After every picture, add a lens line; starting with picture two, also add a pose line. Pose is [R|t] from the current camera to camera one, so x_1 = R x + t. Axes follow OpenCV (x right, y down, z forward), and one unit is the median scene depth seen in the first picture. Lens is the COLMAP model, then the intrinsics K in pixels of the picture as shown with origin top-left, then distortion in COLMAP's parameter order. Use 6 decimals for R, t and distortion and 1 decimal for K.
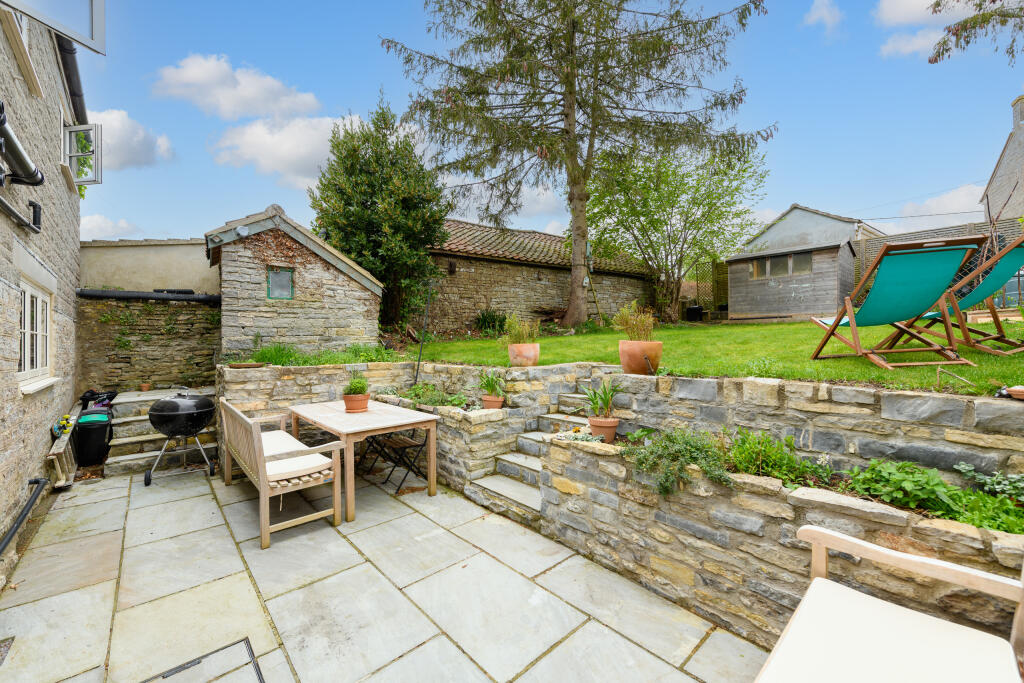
lens RADIAL K [[397.3, 0, 510.0], [0, 397.3, 341.1], [0, 0, 1]] dist [0.009160, -0.001182]
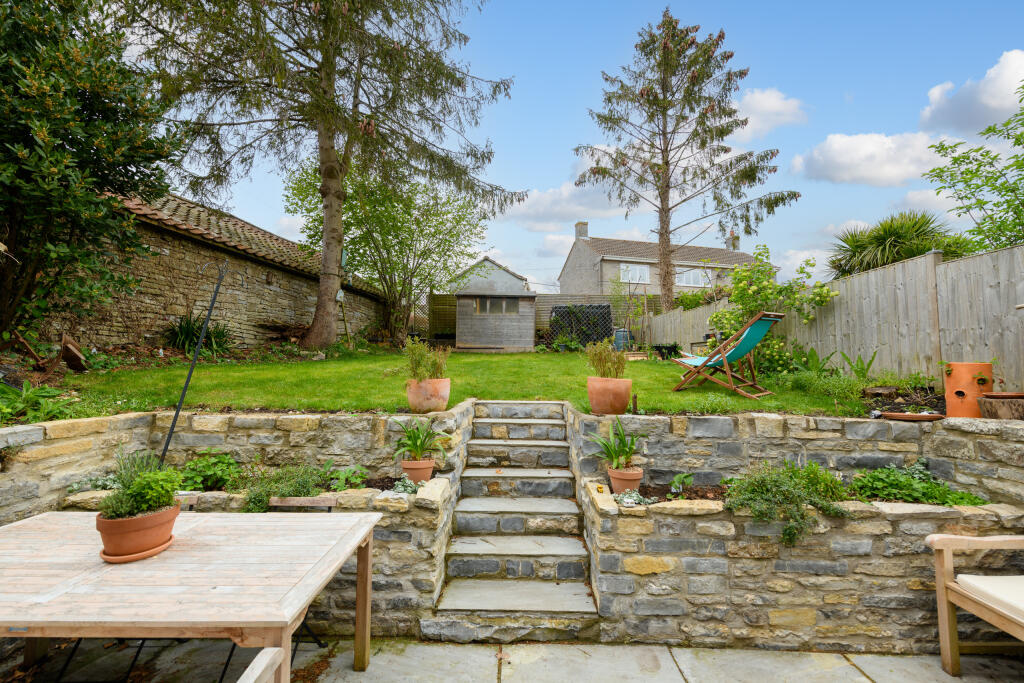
lens RADIAL K [[397.3, 0, 515.3], [0, 397.3, 342.4], [0, 0, 1]] dist [0.009160, -0.001182]
pose [[0.673633, 0.056694, 0.736888, -0.673318], [-0.017465, 0.997996, -0.060818, -0.030689], [-0.738860, 0.028099, 0.673273, 0.661623]]
